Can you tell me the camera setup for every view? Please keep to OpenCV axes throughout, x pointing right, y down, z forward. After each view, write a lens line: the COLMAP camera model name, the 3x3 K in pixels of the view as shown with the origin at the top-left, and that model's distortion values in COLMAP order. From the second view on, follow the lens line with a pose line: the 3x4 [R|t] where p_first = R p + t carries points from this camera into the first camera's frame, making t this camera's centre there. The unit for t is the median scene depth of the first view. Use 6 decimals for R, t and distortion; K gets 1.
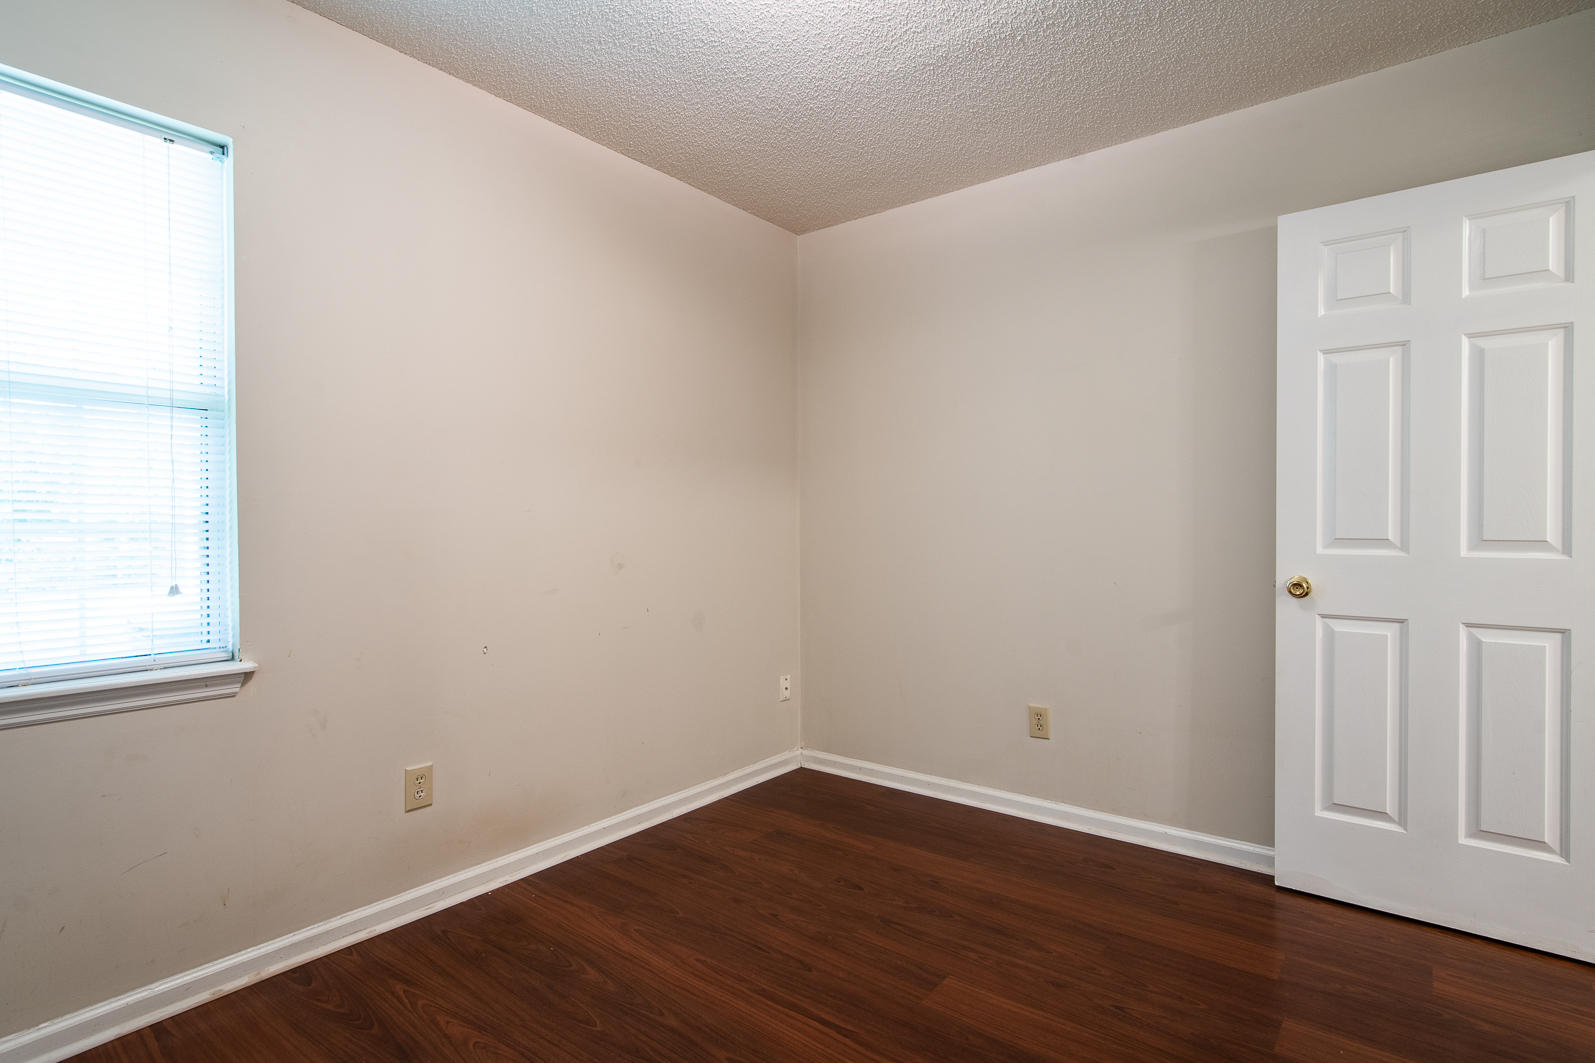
lens RADIAL K [[795.6, 0, 797.5], [0, 795.6, 531.5], [0, 0, 1]] dist [0.000889, -0.000161]
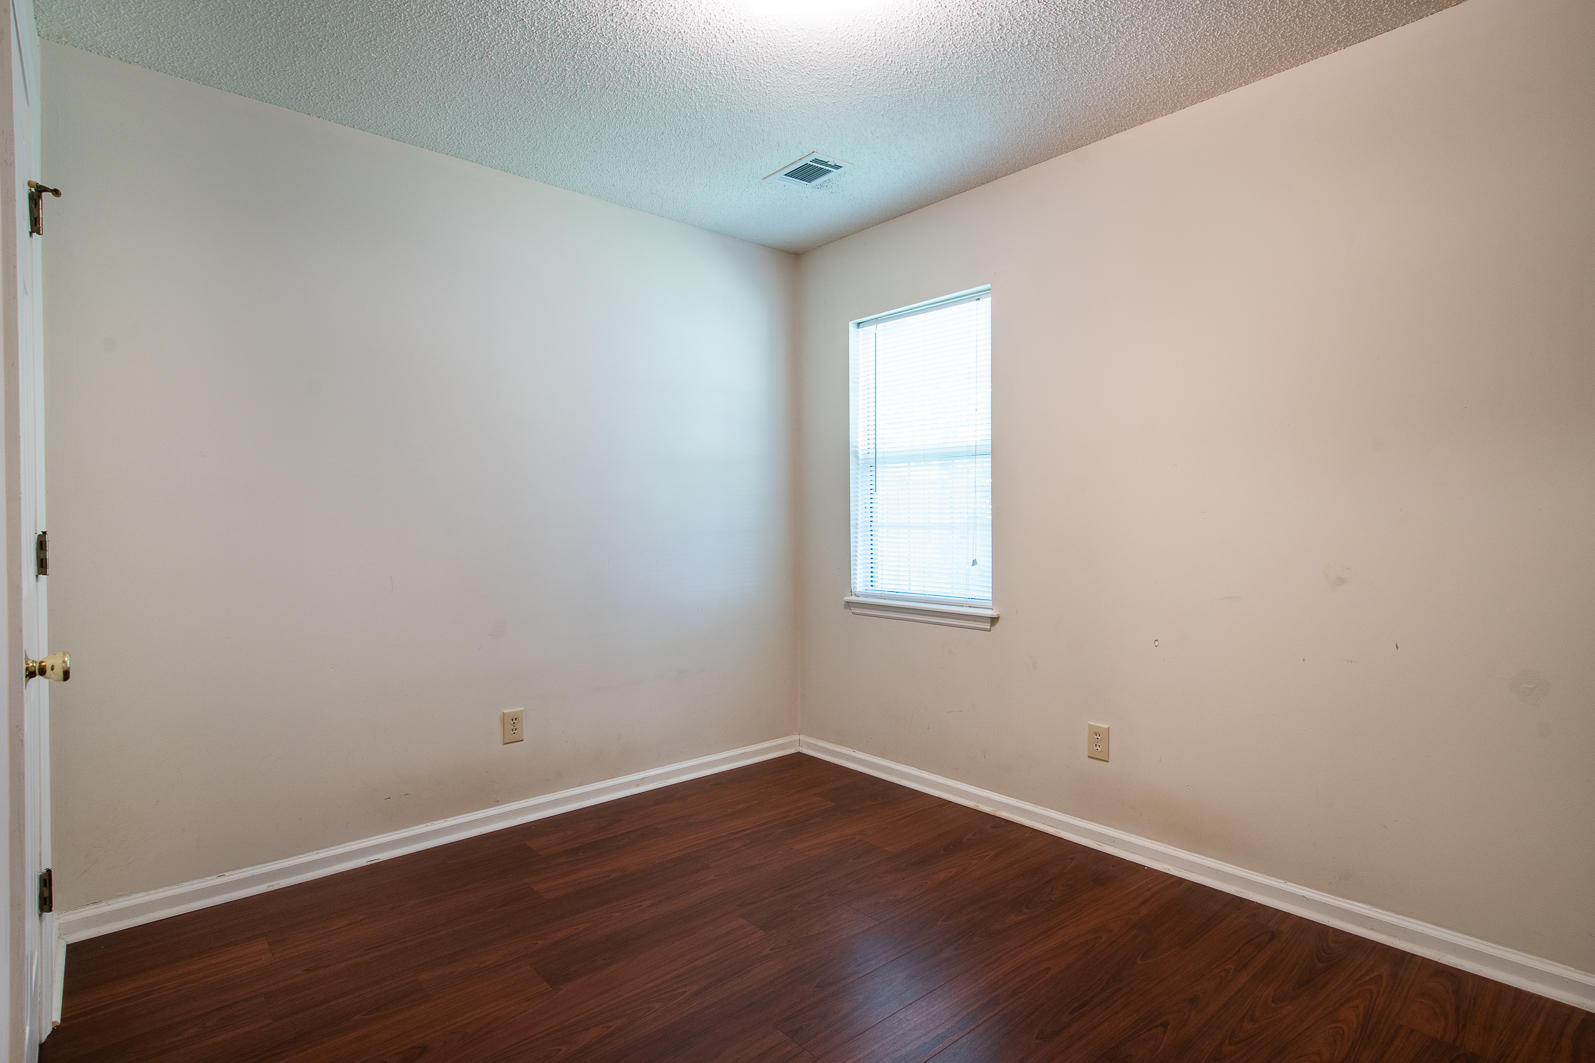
lens RADIAL K [[809.7, 0, 807.3], [0, 809.7, 531.3], [0, 0, 1]] dist [0.000153, -0.001627]
pose [[-0.183463, 0.020545, -0.982812, 0.889214], [-0.006118, 0.999738, 0.022041, -0.025932], [0.983008, 0.010057, -0.183289, 0.866083]]
